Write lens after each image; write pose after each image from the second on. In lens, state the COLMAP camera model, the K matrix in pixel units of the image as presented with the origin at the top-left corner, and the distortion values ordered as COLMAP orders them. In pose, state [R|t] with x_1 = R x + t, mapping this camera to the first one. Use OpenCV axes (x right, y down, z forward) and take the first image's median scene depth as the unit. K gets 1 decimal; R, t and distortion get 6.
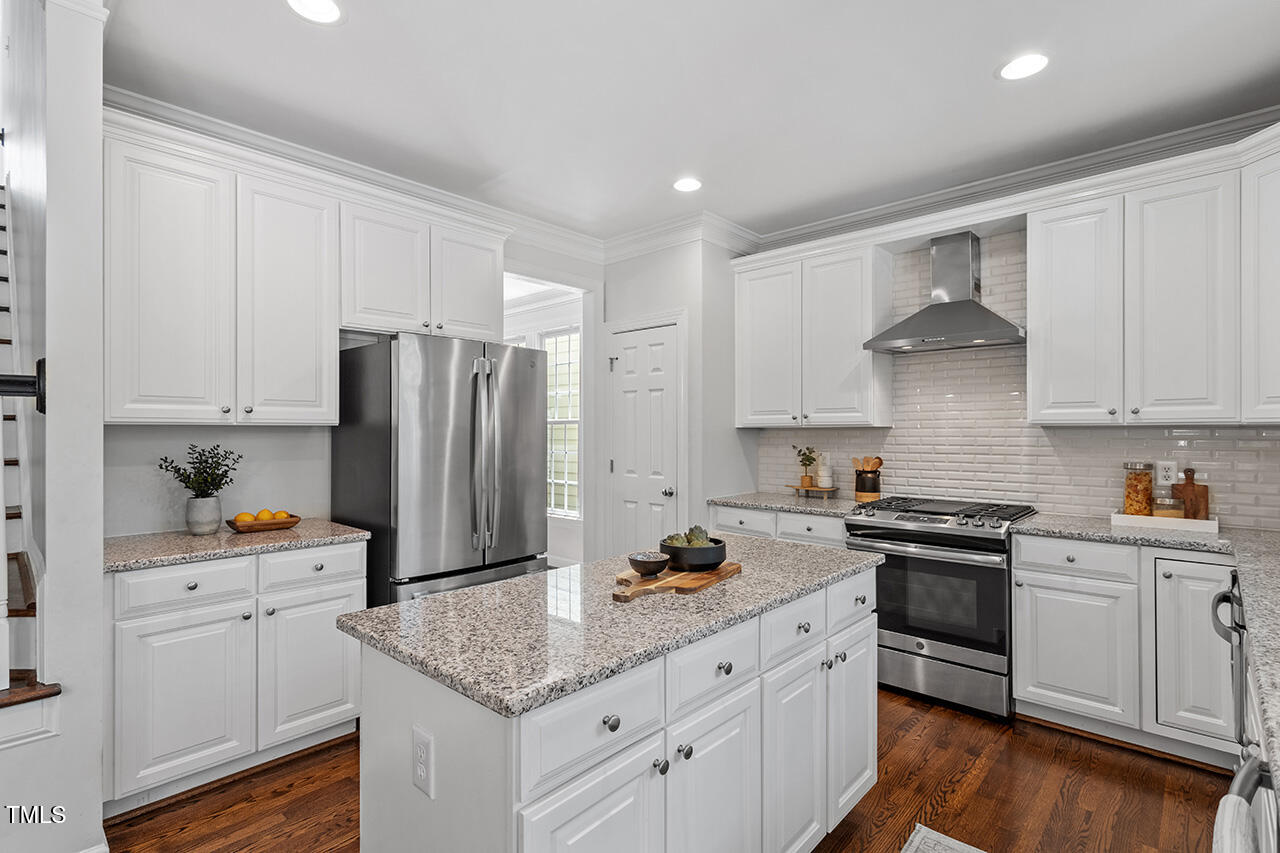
lens RADIAL K [[606.9, 0, 633.3], [0, 606.9, 430.3], [0, 0, 1]] dist [-0.002183, -0.000115]
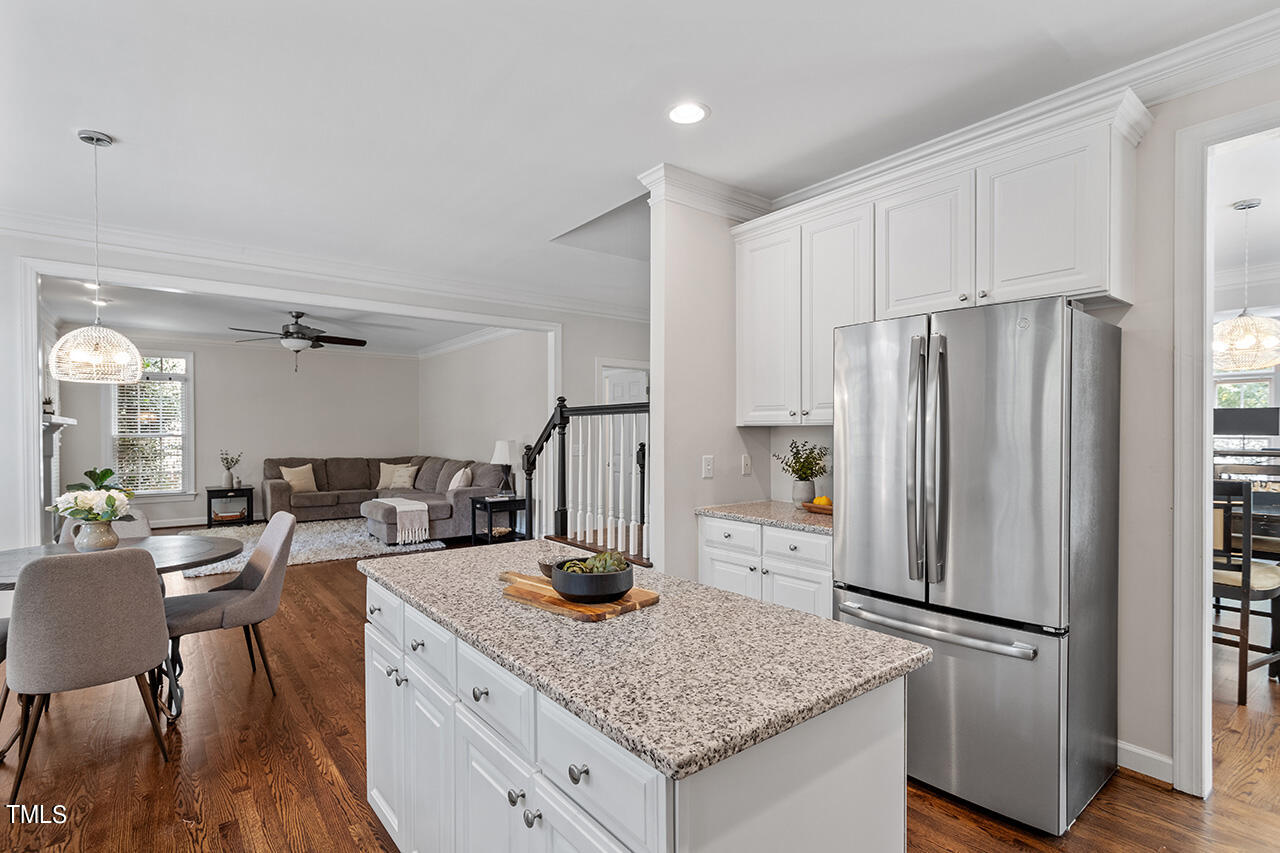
lens RADIAL K [[621.4, 0, 636.4], [0, 621.4, 436.3], [0, 0, 1]] dist [0.005763, 0.000183]
pose [[-0.161774, 0.011706, -0.986758, 0.531656], [0.006077, 0.999922, 0.010866, 0.000411], [0.986809, -0.004239, -0.161833, 0.696407]]
